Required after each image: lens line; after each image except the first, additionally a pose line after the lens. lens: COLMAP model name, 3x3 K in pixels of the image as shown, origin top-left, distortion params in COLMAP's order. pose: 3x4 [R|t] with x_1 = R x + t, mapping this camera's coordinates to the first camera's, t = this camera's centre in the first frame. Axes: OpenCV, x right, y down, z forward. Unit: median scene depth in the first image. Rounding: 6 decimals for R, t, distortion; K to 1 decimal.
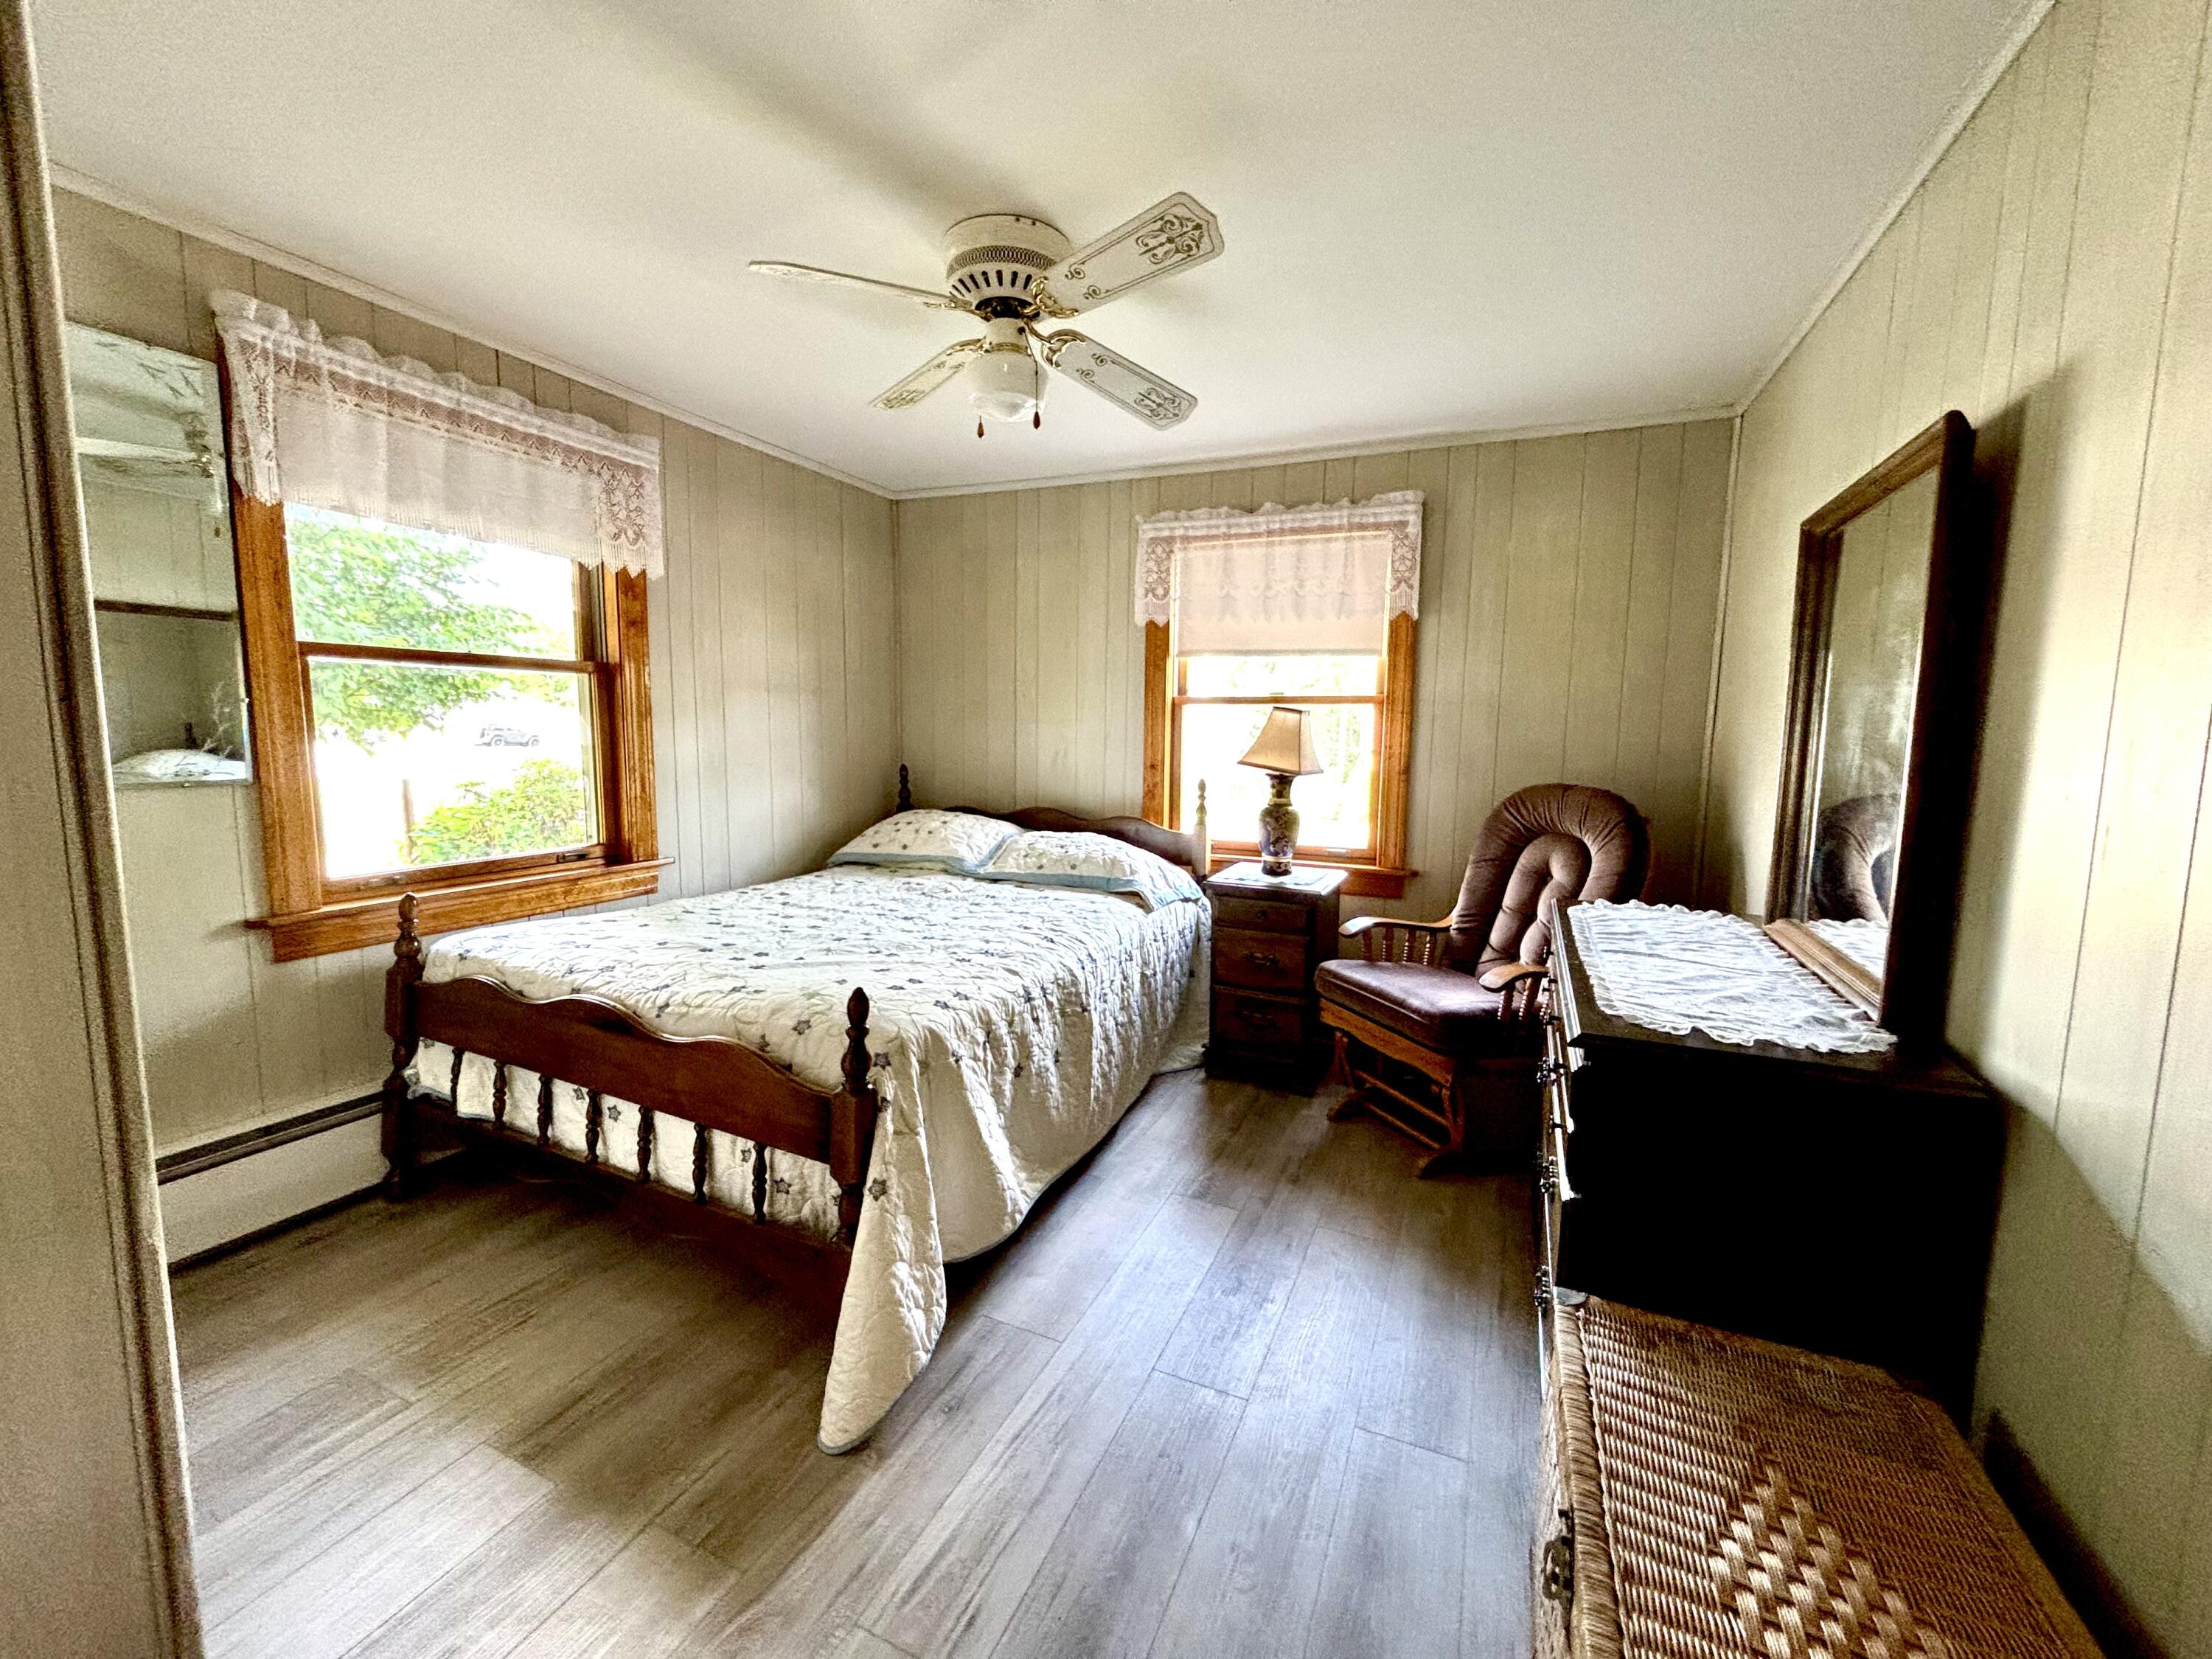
lens RADIAL K [[895.0, 0, 1106.0], [0, 895.0, 829.5], [0, 0, 1]] dist [-0.001596, -0.000396]
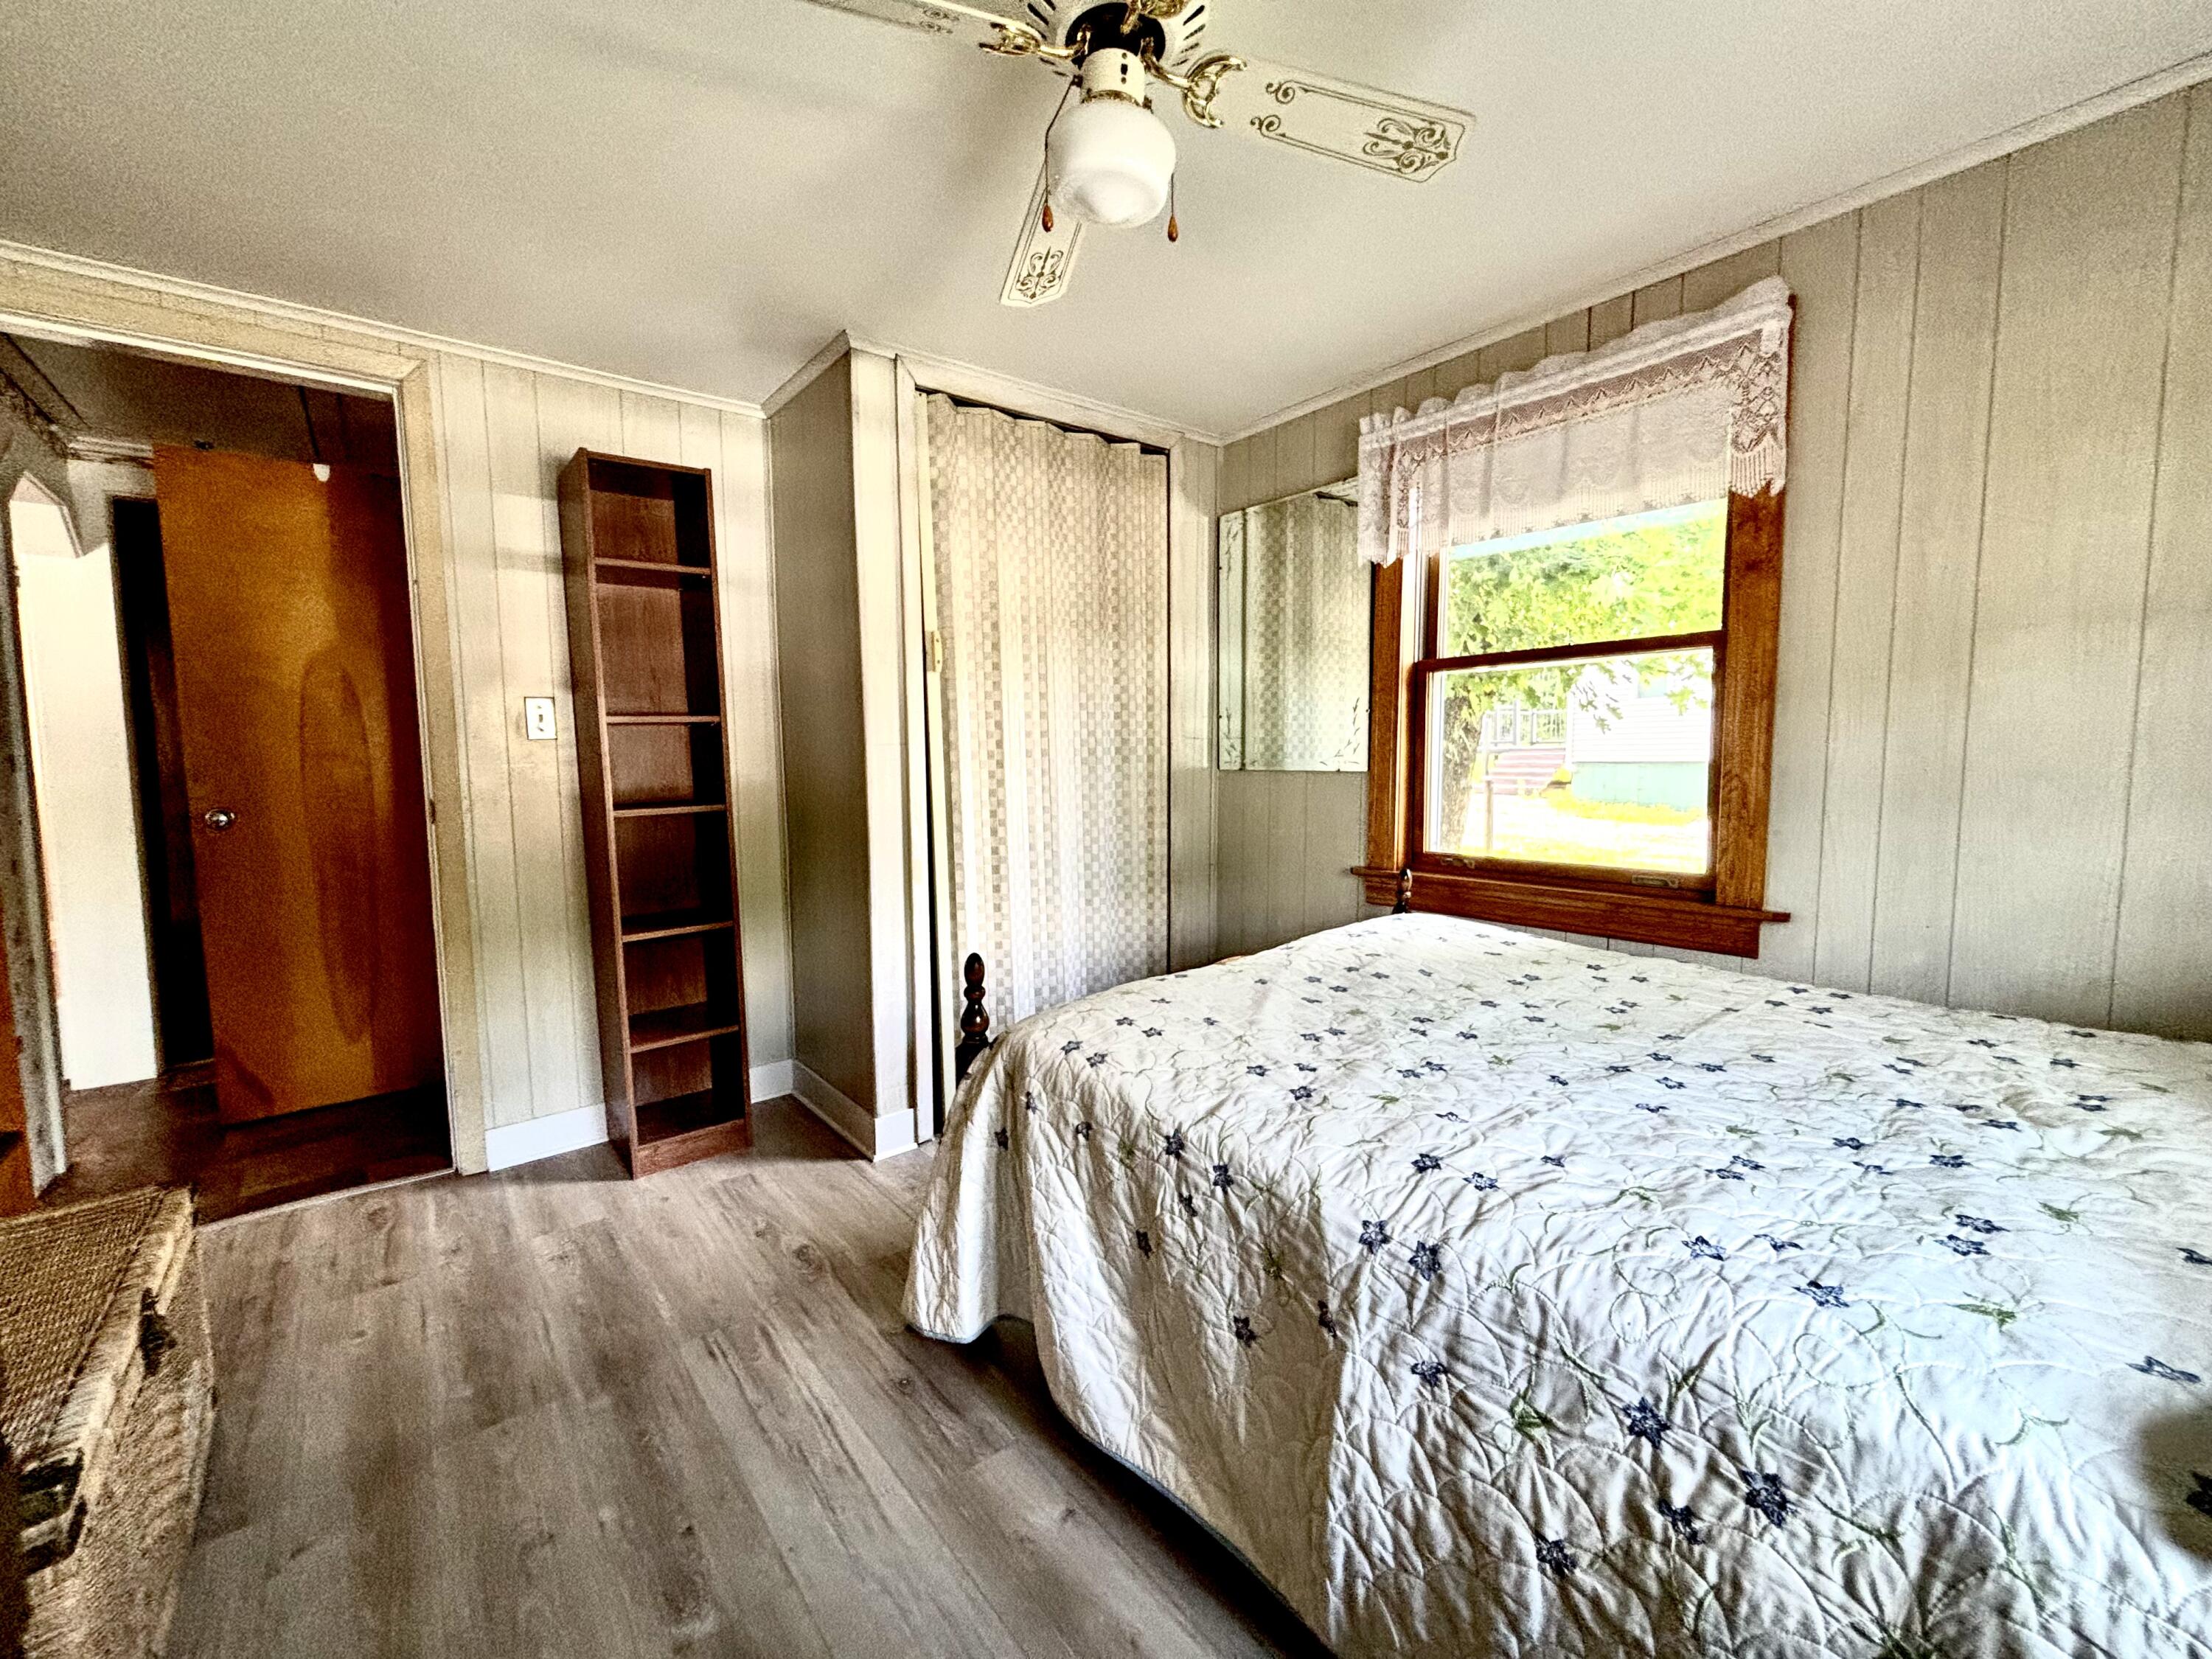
lens RADIAL K [[895.0, 0, 1106.0], [0, 895.0, 829.5], [0, 0, 1]] dist [-0.001596, -0.000396]
pose [[-0.448694, 0.066951, -0.891174, 0.434062], [-0.096300, 0.987761, 0.122693, -0.085360], [0.888482, 0.140872, -0.436755, 1.165559]]
